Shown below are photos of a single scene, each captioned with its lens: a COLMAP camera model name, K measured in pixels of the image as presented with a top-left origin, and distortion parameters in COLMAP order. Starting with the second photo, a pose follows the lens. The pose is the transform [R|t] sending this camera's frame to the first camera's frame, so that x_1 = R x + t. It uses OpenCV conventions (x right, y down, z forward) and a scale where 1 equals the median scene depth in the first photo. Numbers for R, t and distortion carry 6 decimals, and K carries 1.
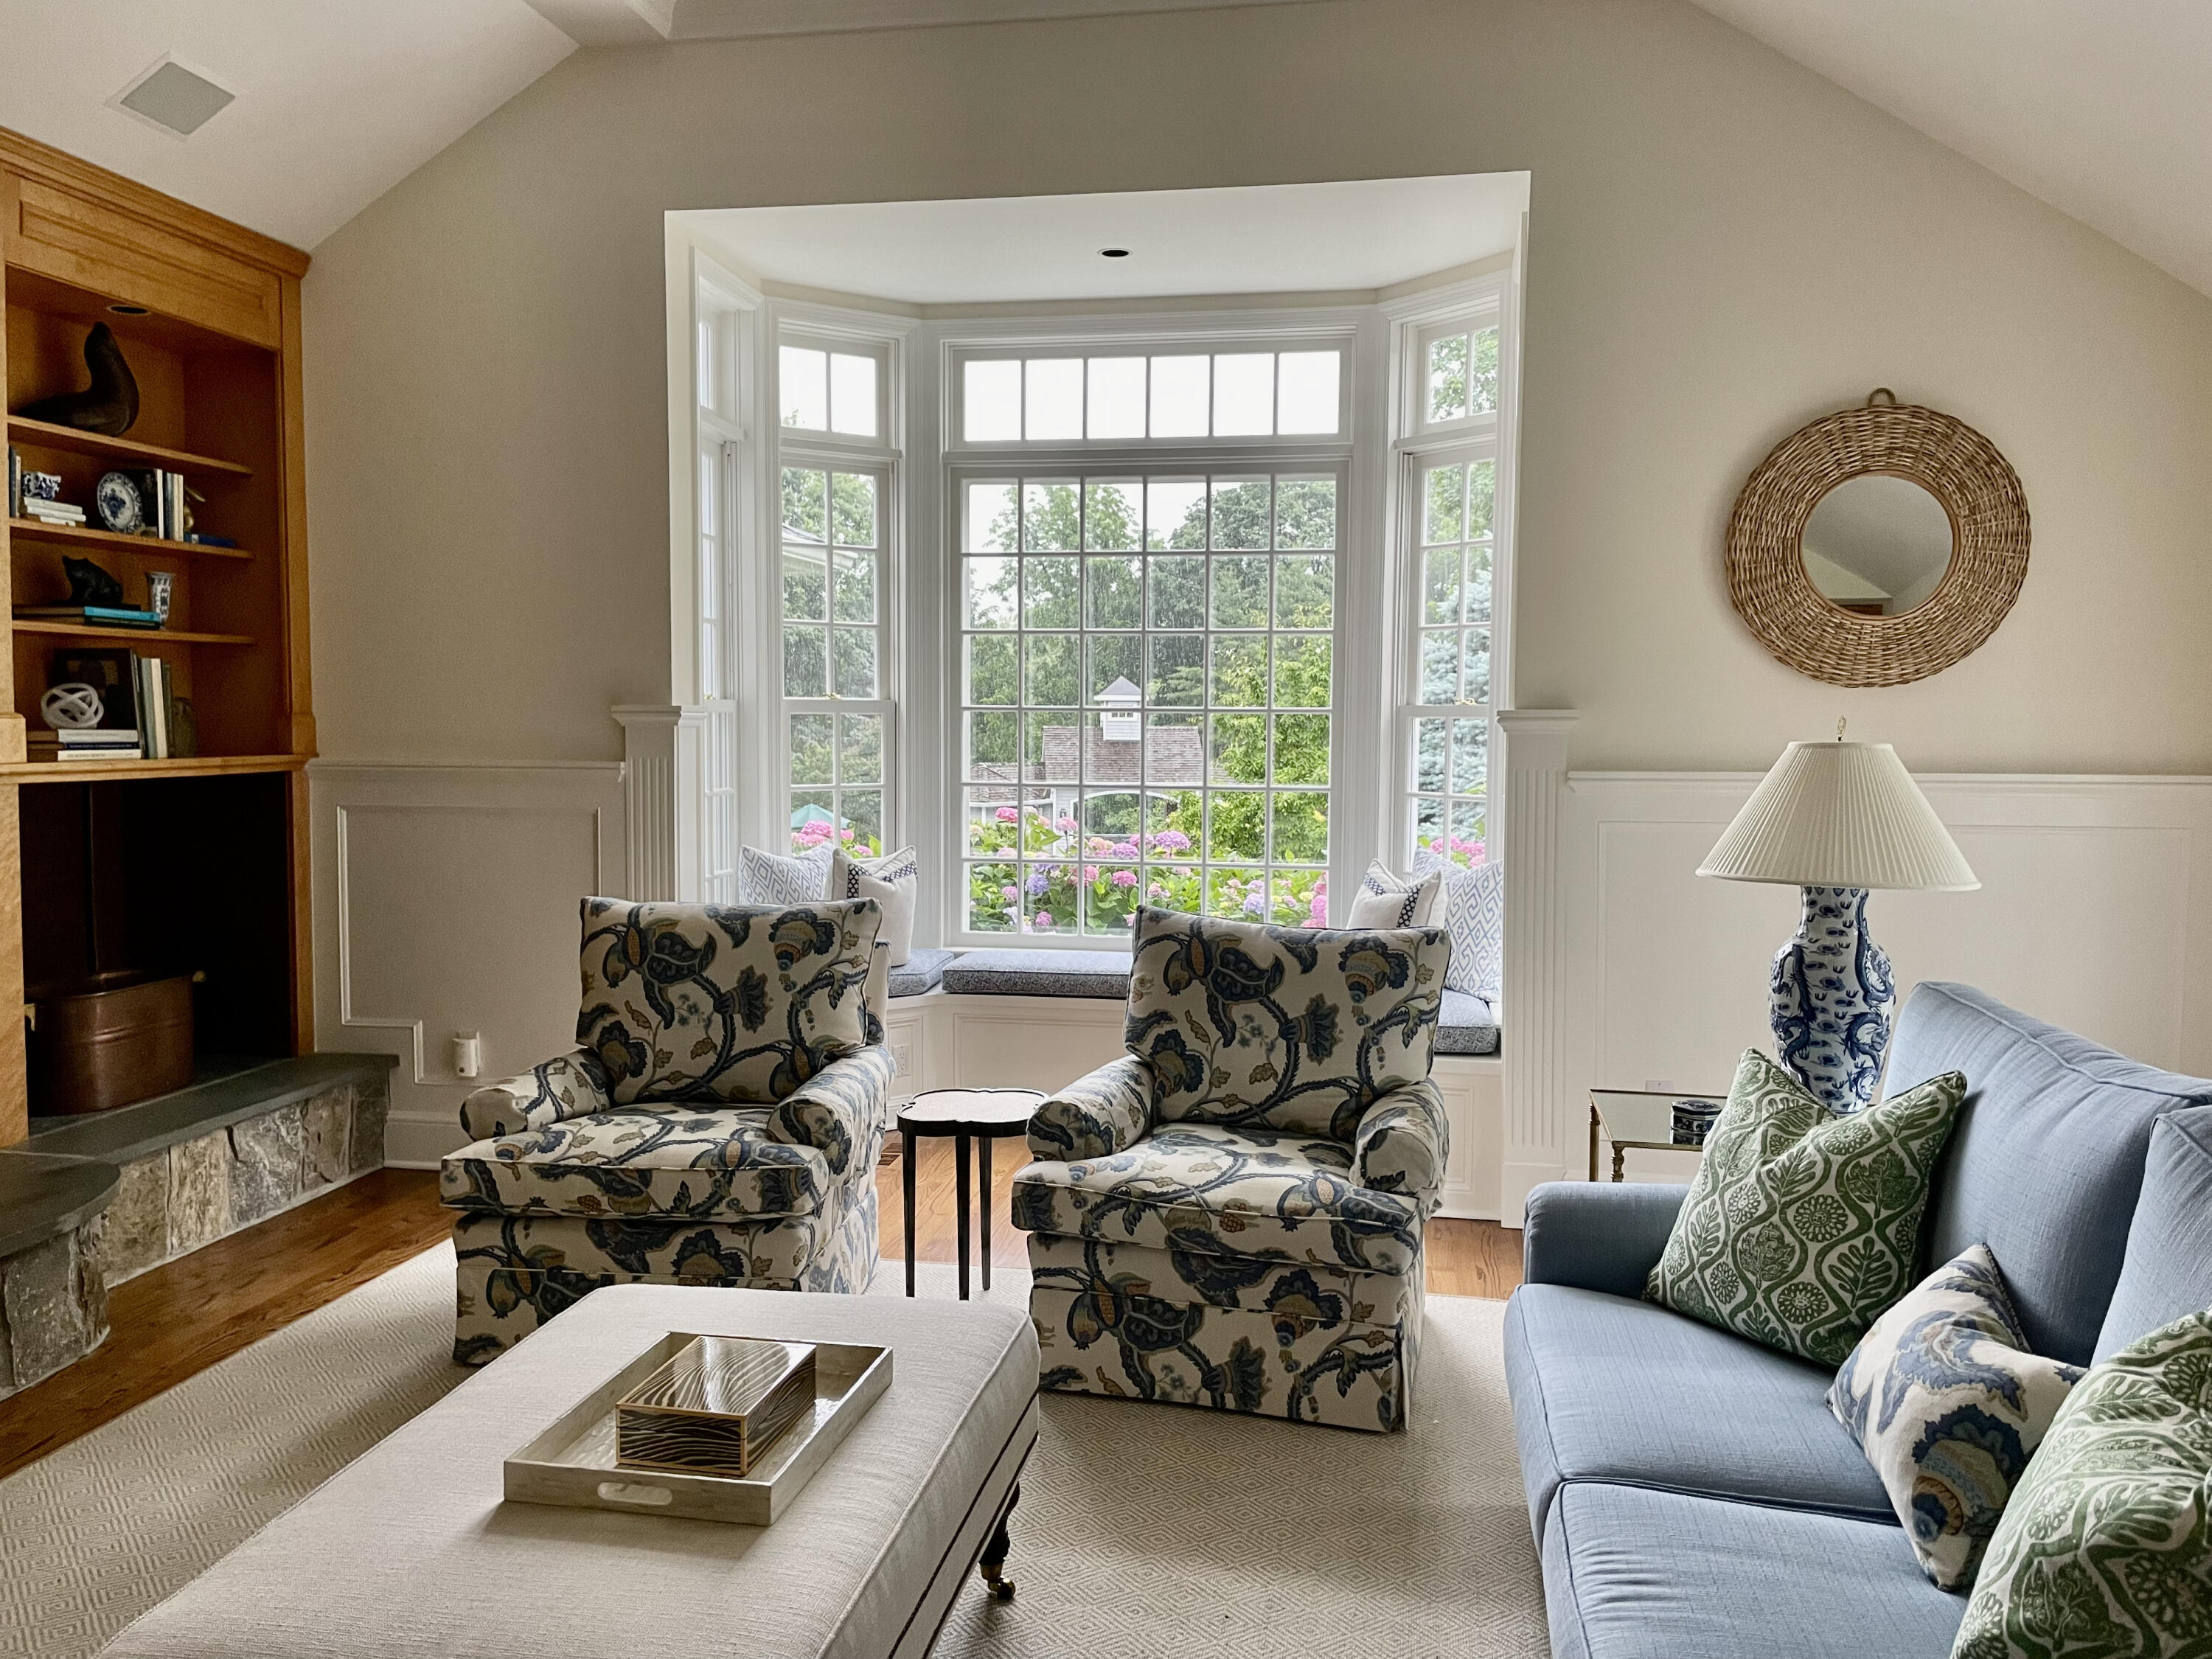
lens RADIAL K [[1657.3, 0, 1122.4], [0, 1657.3, 834.2], [0, 0, 1]] dist [0.075758, -0.092771]
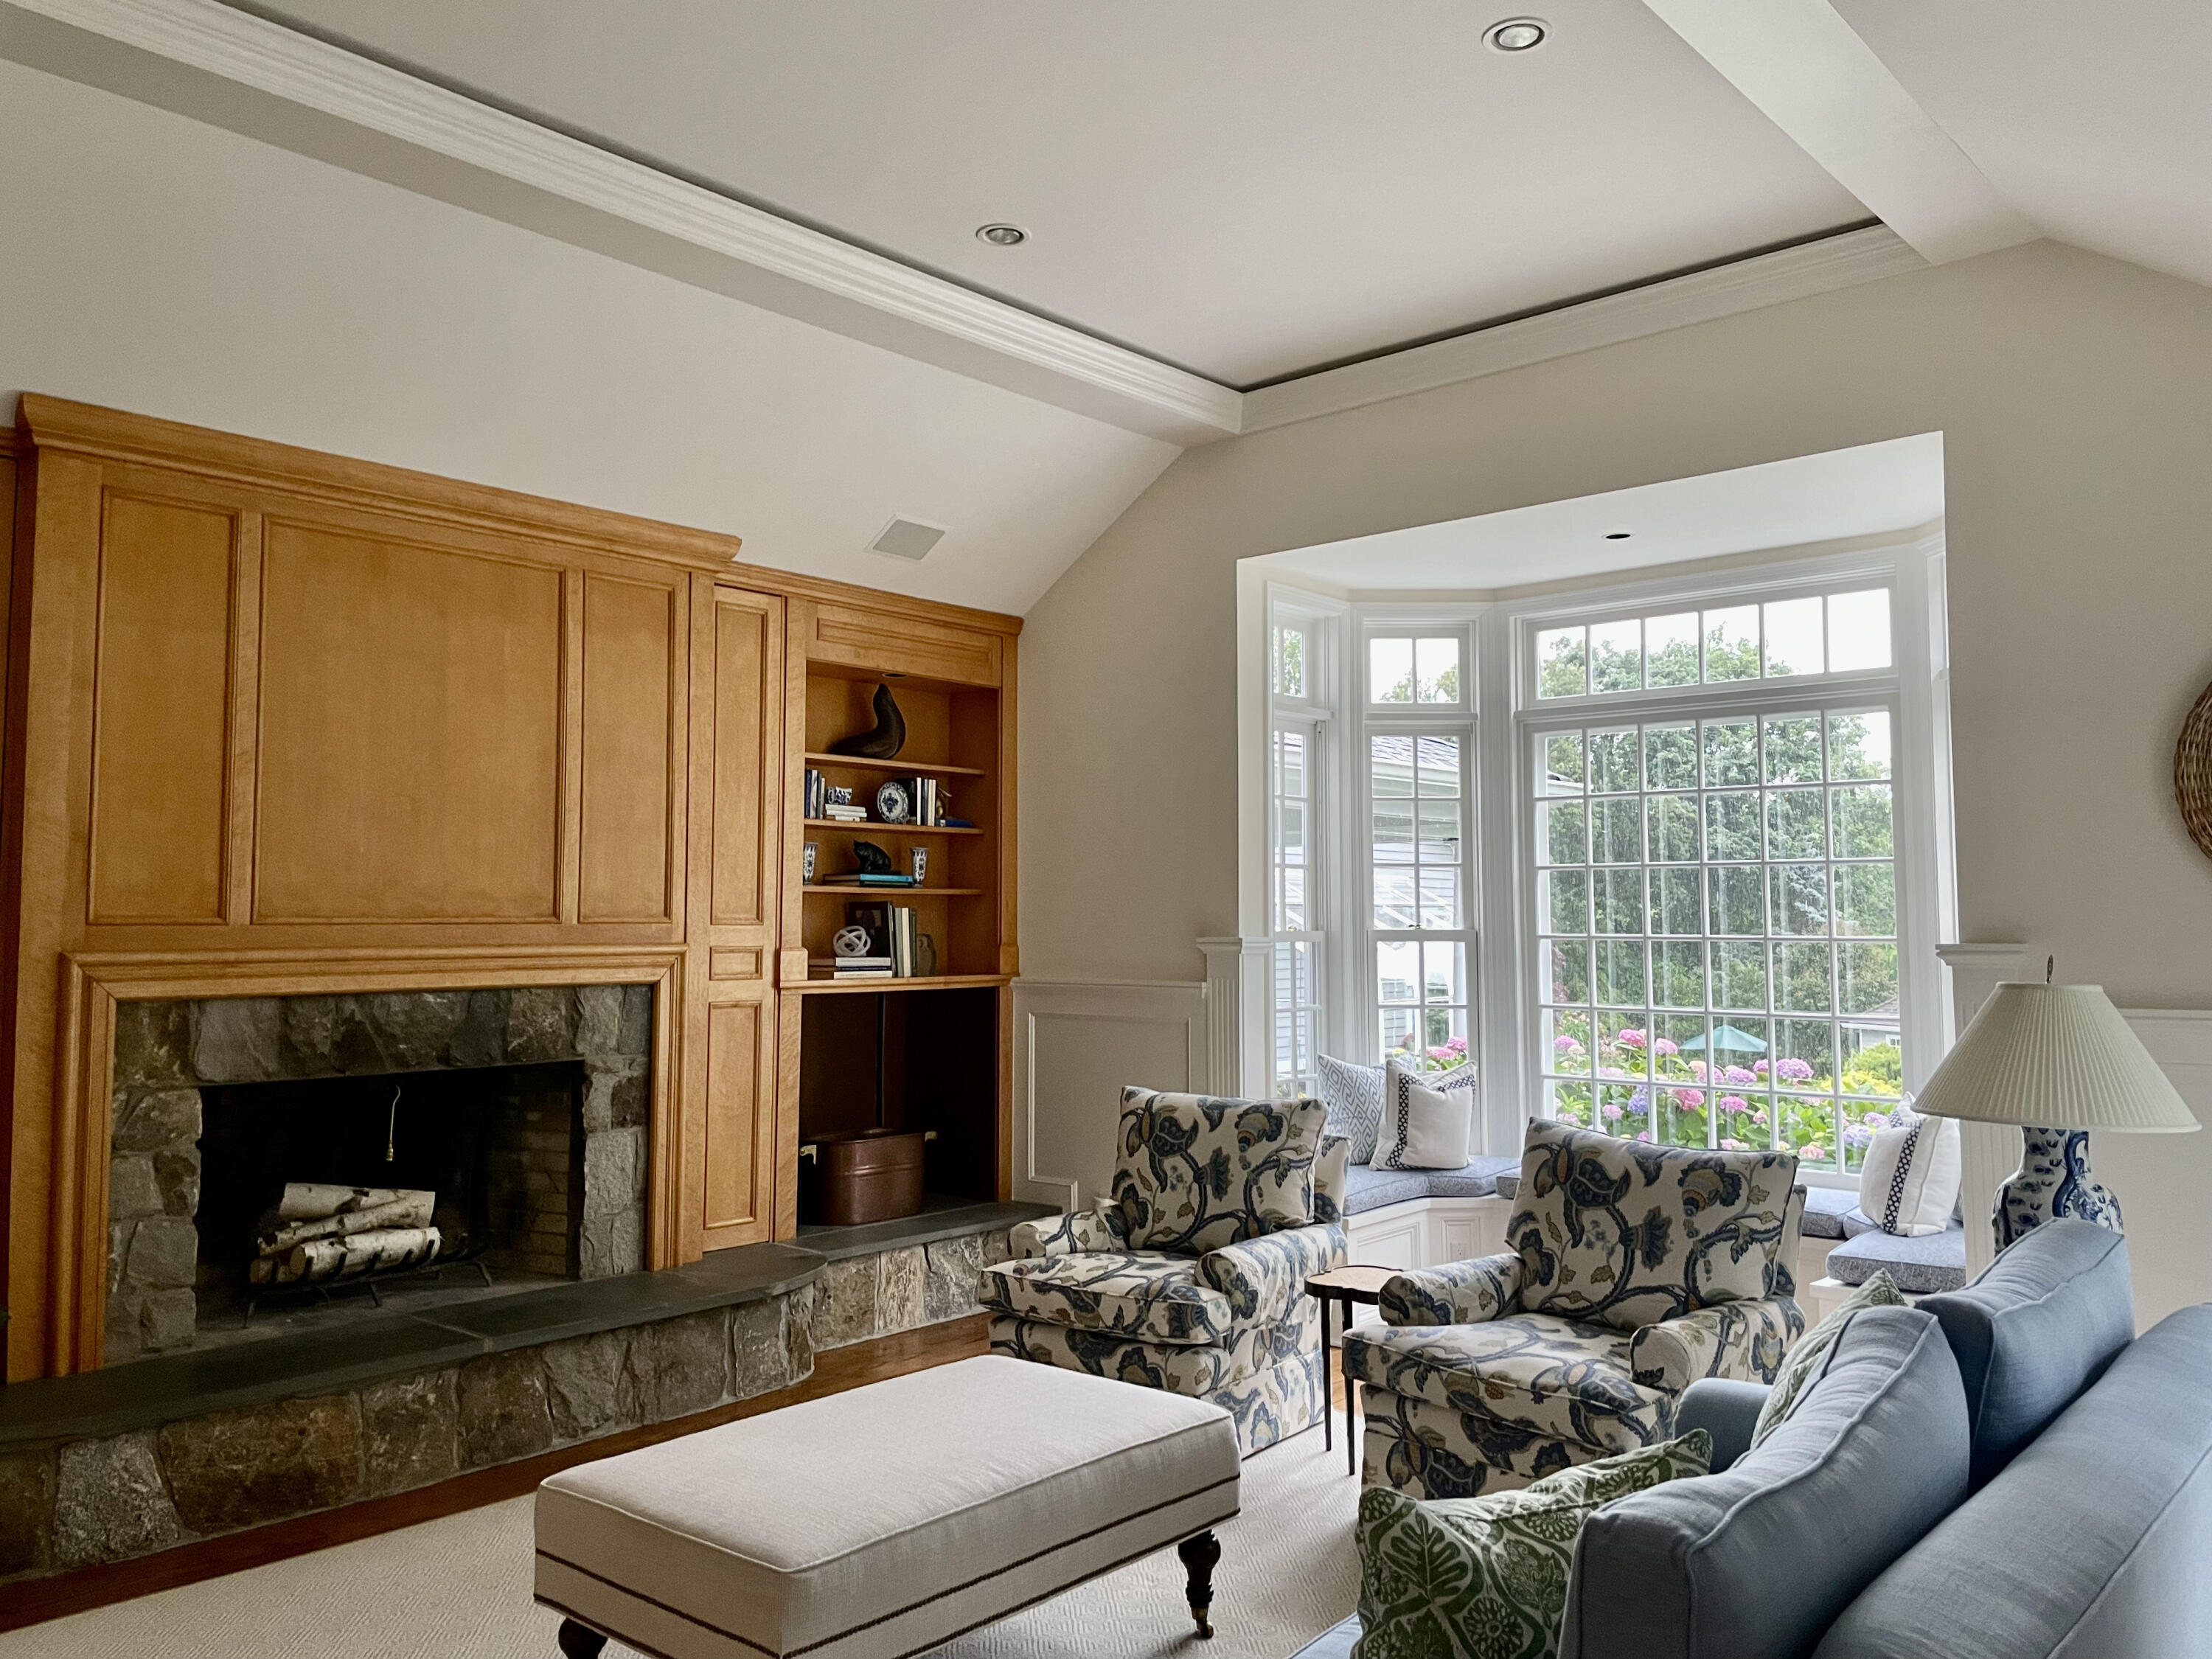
lens RADIAL K [[1657.3, 0, 1114.9], [0, 1657.3, 825.7], [0, 0, 1]] dist [0.075758, -0.092771]
pose [[0.854127, -0.037388, -0.518718, 0.348391], [-0.033172, 0.991465, -0.126085, -0.000889], [0.519005, 0.124900, 0.845597, -0.130509]]
